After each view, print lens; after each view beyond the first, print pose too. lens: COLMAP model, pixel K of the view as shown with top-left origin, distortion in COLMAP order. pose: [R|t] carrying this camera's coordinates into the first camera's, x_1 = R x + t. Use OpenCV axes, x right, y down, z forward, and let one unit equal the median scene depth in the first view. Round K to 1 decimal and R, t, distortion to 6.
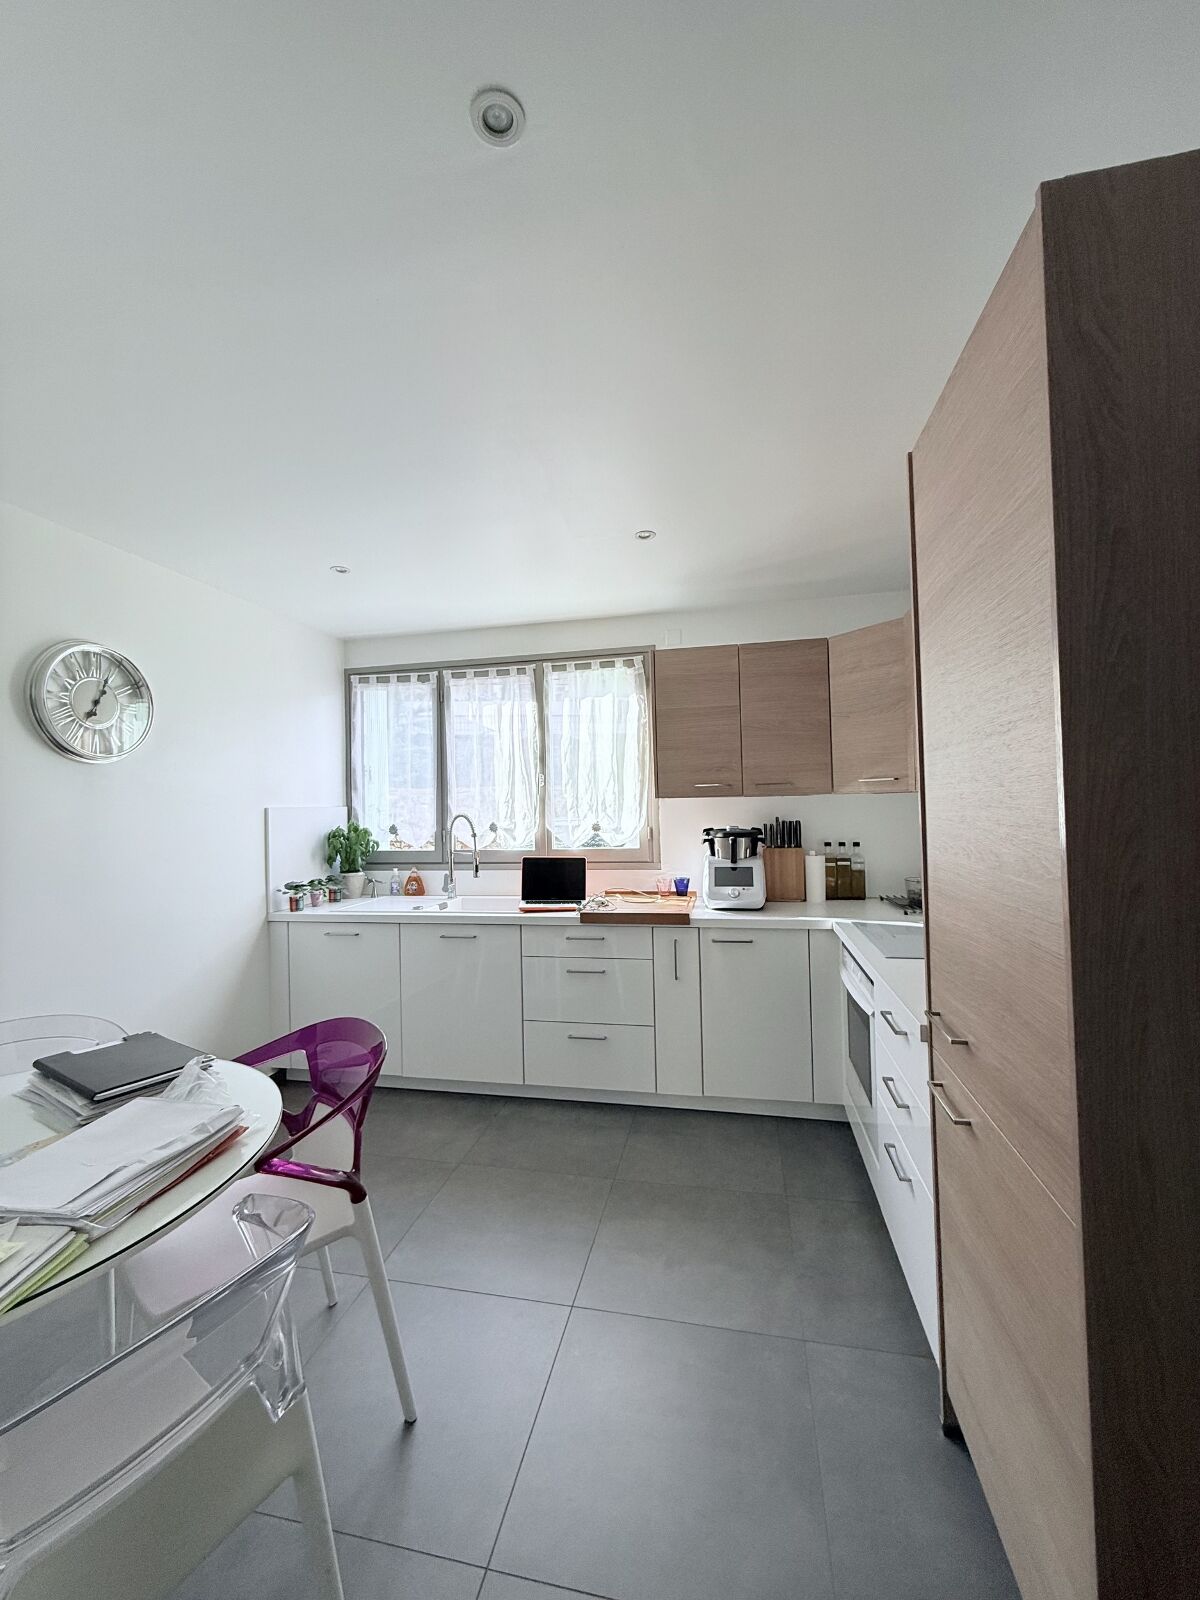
lens RADIAL K [[639.6, 0, 603.2], [0, 639.6, 795.6], [0, 0, 1]] dist [0.001886, -0.000084]
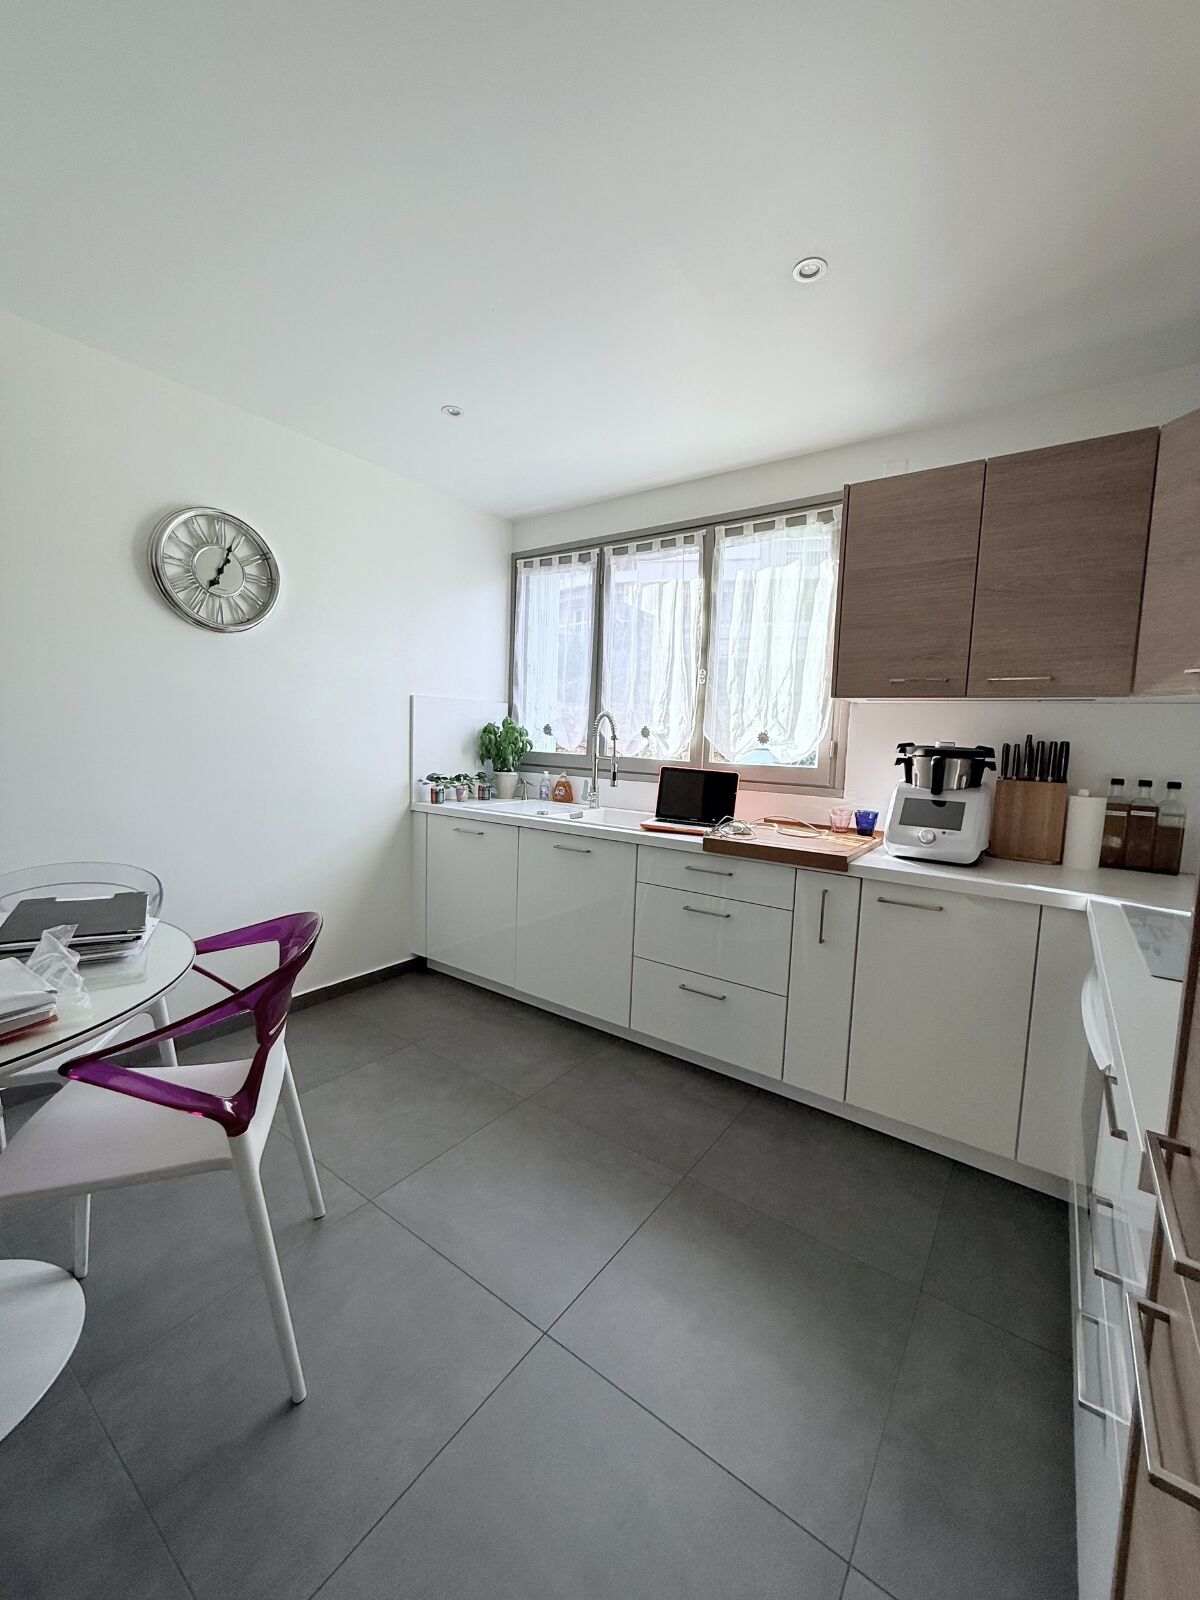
lens RADIAL K [[639.6, 0, 603.2], [0, 639.6, 795.6], [0, 0, 1]] dist [0.001886, -0.000084]
pose [[0.912842, 0.093586, -0.397444, 0.137792], [-0.050387, 0.991758, 0.117801, 0.040006], [0.405192, -0.087508, 0.910034, 0.211597]]
